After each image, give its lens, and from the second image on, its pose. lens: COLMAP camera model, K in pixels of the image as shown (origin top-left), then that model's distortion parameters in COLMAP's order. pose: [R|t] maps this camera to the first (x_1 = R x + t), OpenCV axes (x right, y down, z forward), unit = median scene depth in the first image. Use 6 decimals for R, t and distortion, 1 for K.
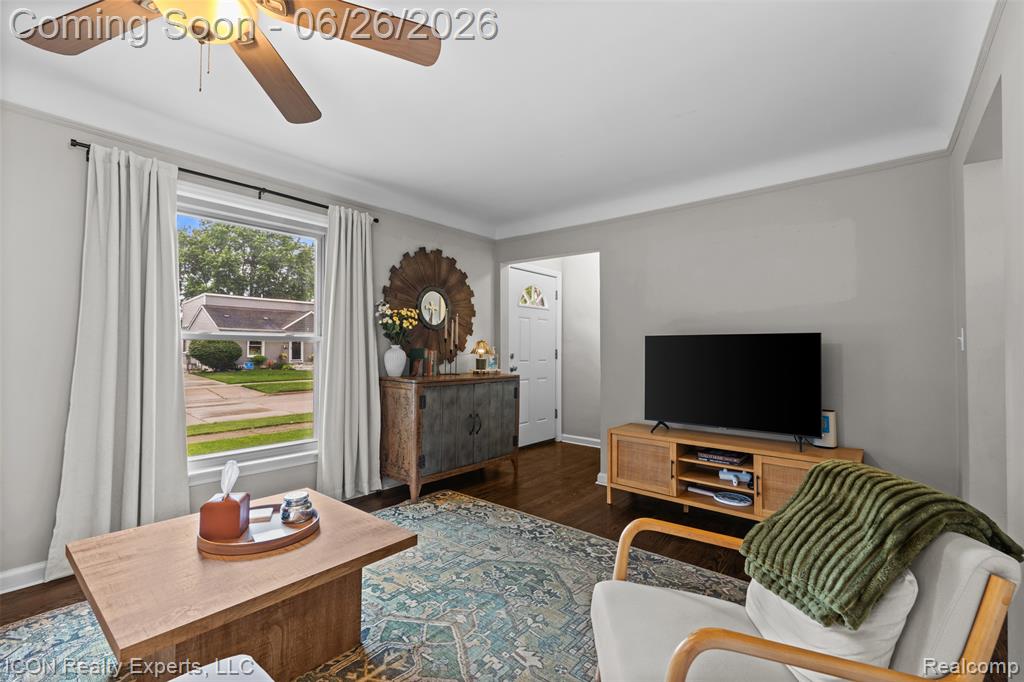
lens RADIAL K [[488.8, 0, 509.7], [0, 488.8, 342.5], [0, 0, 1]] dist [-0.000306, -0.000001]
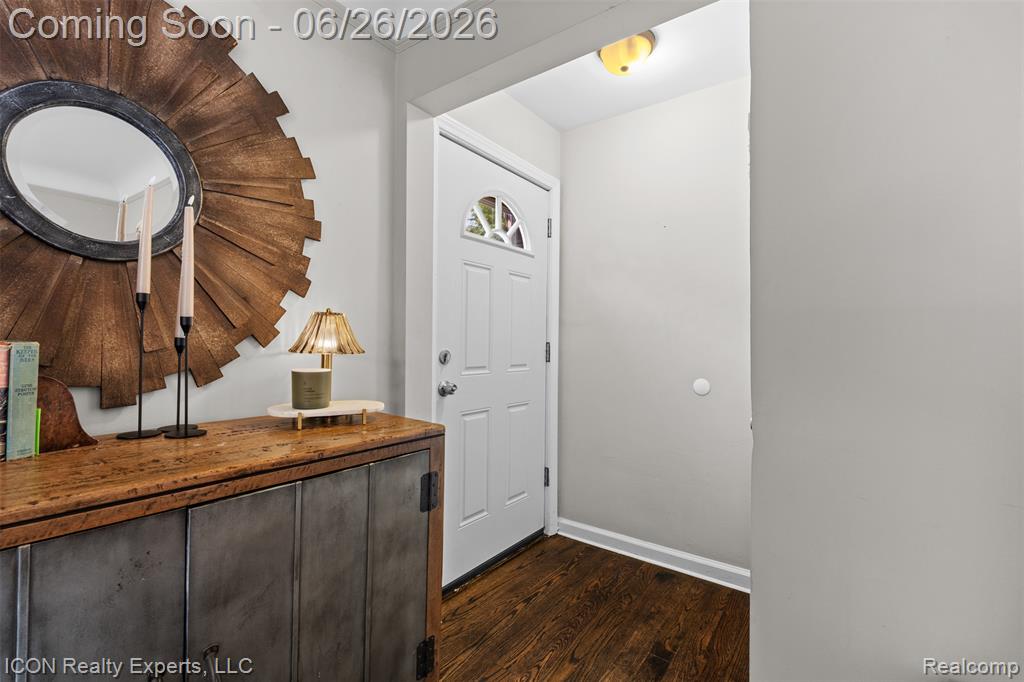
lens RADIAL K [[452.6, 0, 514.7], [0, 452.6, 339.3], [0, 0, 1]] dist [-0.005135, 0.000383]
pose [[0.997804, 0.004494, 0.066087, 0.042410], [-0.004724, 0.999983, 0.003325, 0.012726], [-0.066071, -0.003630, 0.997808, 0.695932]]
